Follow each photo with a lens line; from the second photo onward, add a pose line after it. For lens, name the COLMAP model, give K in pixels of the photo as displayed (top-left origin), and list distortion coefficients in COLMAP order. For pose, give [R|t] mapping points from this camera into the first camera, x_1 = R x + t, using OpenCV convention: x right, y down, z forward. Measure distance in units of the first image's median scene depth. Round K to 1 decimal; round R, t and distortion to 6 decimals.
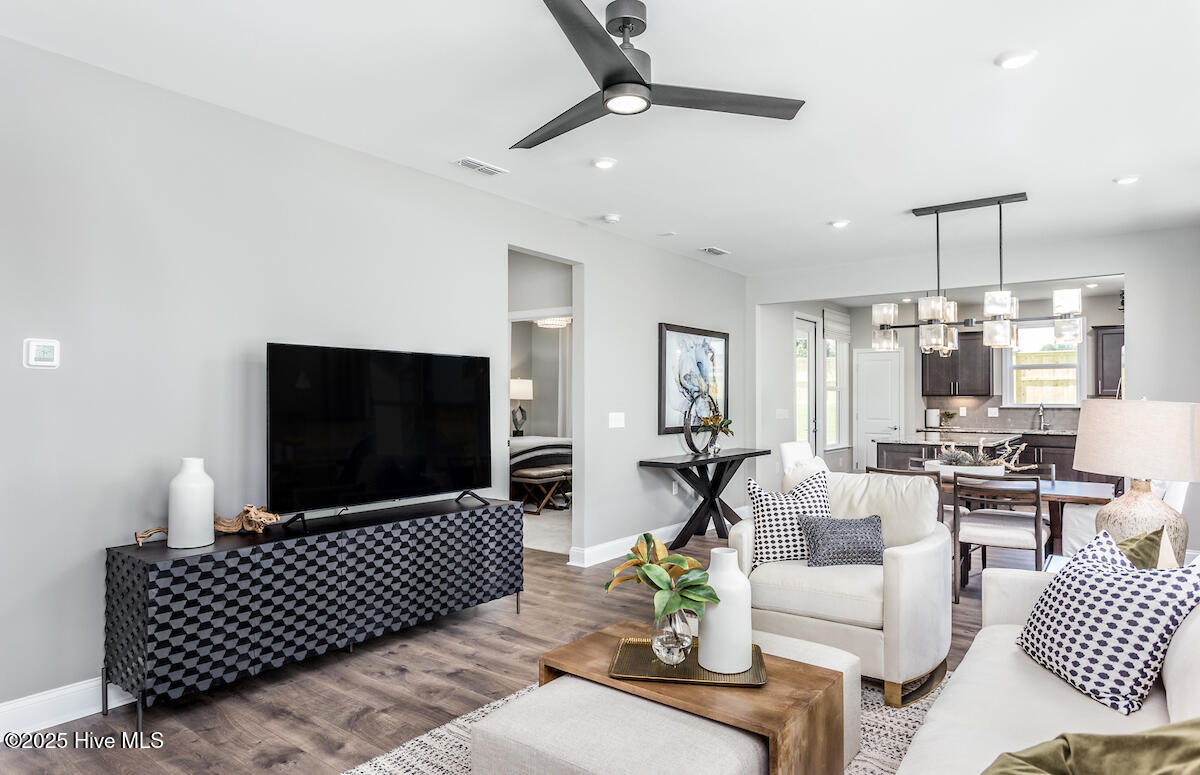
lens RADIAL K [[708.3, 0, 600.0], [0, 708.3, 387.5], [0, 0, 1]] dist [0.012884, 0.000476]
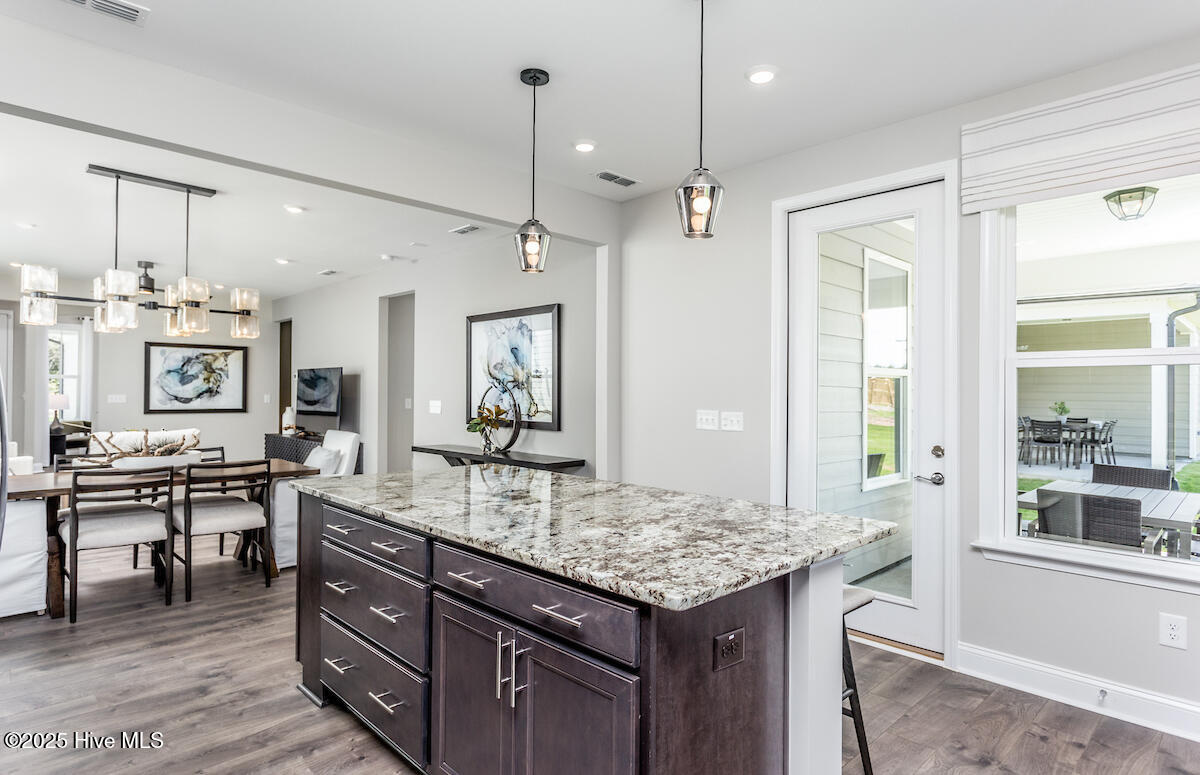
lens RADIAL K [[639.0, 0, 600.0], [0, 639.0, 387.5], [0, 0, 1]] dist [0.003494, 0.001161]
pose [[-0.146628, -0.004350, -0.989182, 1.694920], [0.011388, 0.999917, -0.006085, 0.035451], [0.989126, -0.012157, -0.146567, 2.290127]]
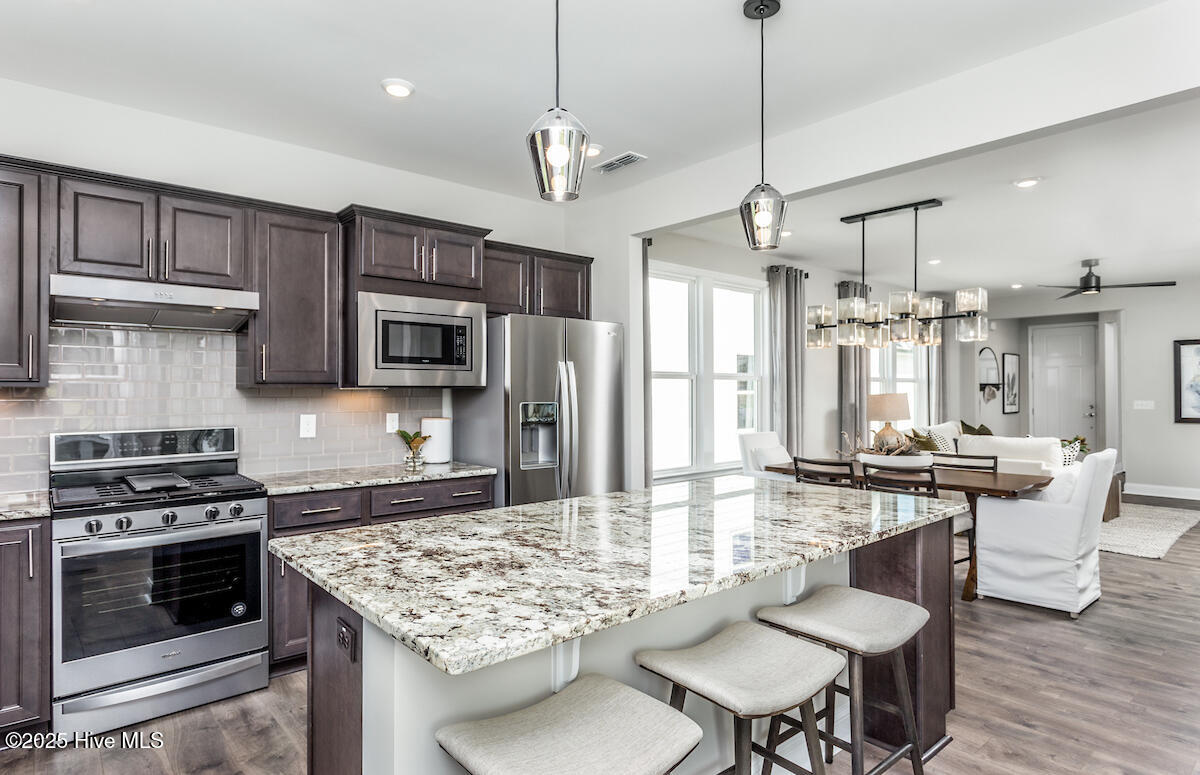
lens RADIAL K [[652.2, 0, 600.0], [0, 652.2, 387.5], [0, 0, 1]] dist [-0.005099, -0.000770]
pose [[-0.980104, 0.006474, 0.198381, 0.996775], [0.000992, 0.999615, -0.027719, 0.042034], [-0.198485, -0.026971, -0.979733, 2.733044]]
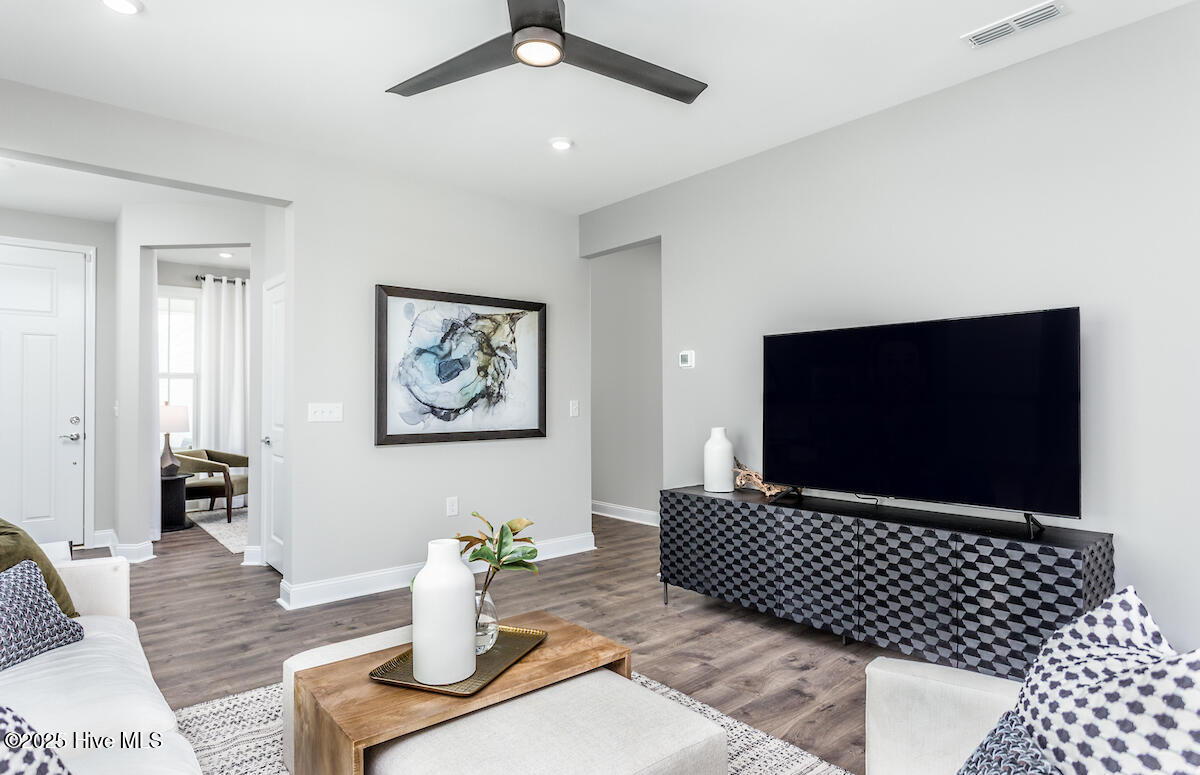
lens RADIAL K [[652.2, 0, 600.0], [0, 652.2, 387.5], [0, 0, 1]] dist [-0.005099, -0.000770]
pose [[-0.209683, -0.012118, -0.977694, 0.559626], [0.025134, 0.999526, -0.017779, 0.032011], [0.977446, -0.028301, -0.209279, 0.831284]]
